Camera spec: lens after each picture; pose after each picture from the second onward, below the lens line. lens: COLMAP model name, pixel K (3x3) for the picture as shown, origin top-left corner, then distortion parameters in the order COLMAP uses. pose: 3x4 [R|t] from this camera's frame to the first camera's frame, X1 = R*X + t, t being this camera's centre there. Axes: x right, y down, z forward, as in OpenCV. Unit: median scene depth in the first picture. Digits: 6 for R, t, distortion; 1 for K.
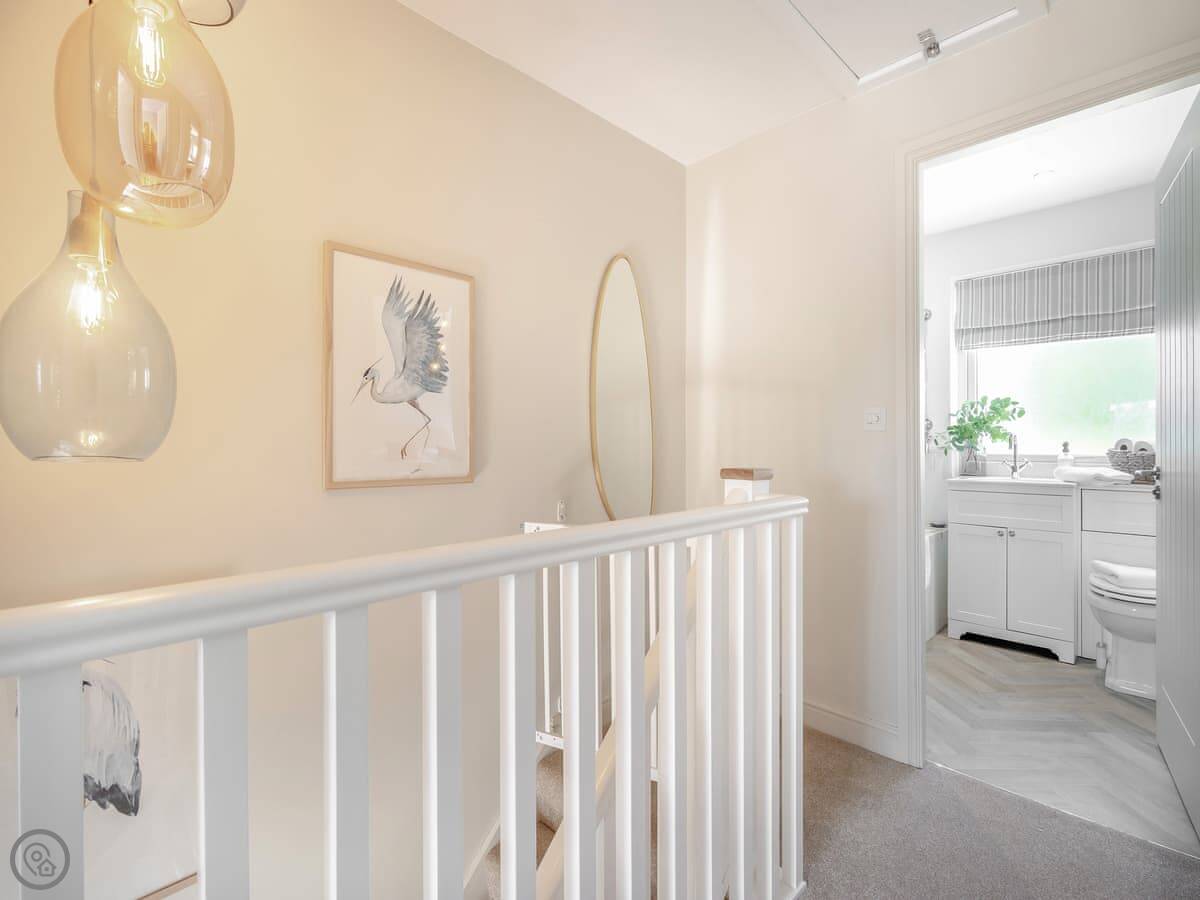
lens RADIAL K [[562.2, 0, 598.8], [0, 562.2, 453.7], [0, 0, 1]] dist [0.008523, -0.001387]
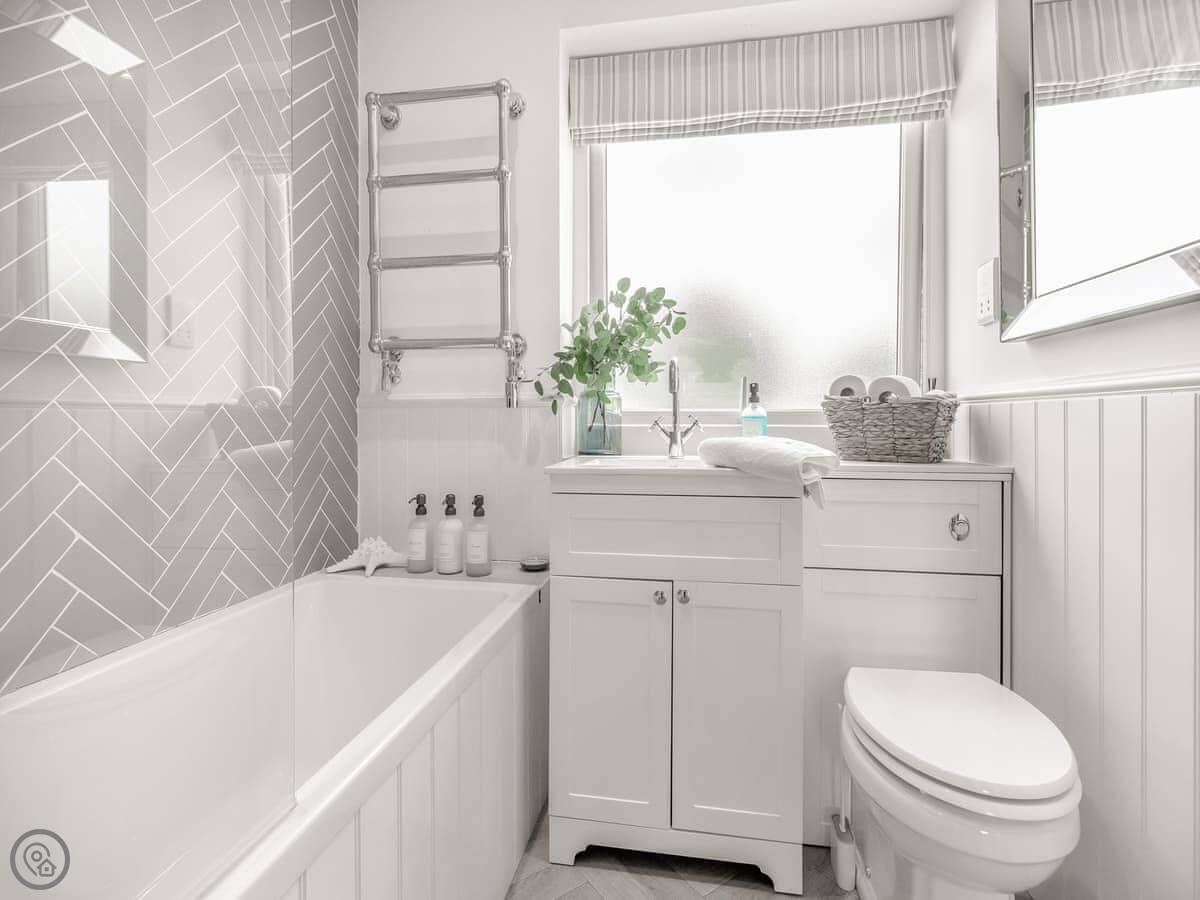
lens RADIAL K [[562.2, 0, 604.0], [0, 562.2, 439.3], [0, 0, 1]] dist [0.008523, -0.001387]
pose [[0.822209, -0.000847, 0.569186, 0.411676], [0.000954, 1.000000, 0.000110, 0.027631], [-0.569186, 0.000453, 0.822209, 0.631451]]
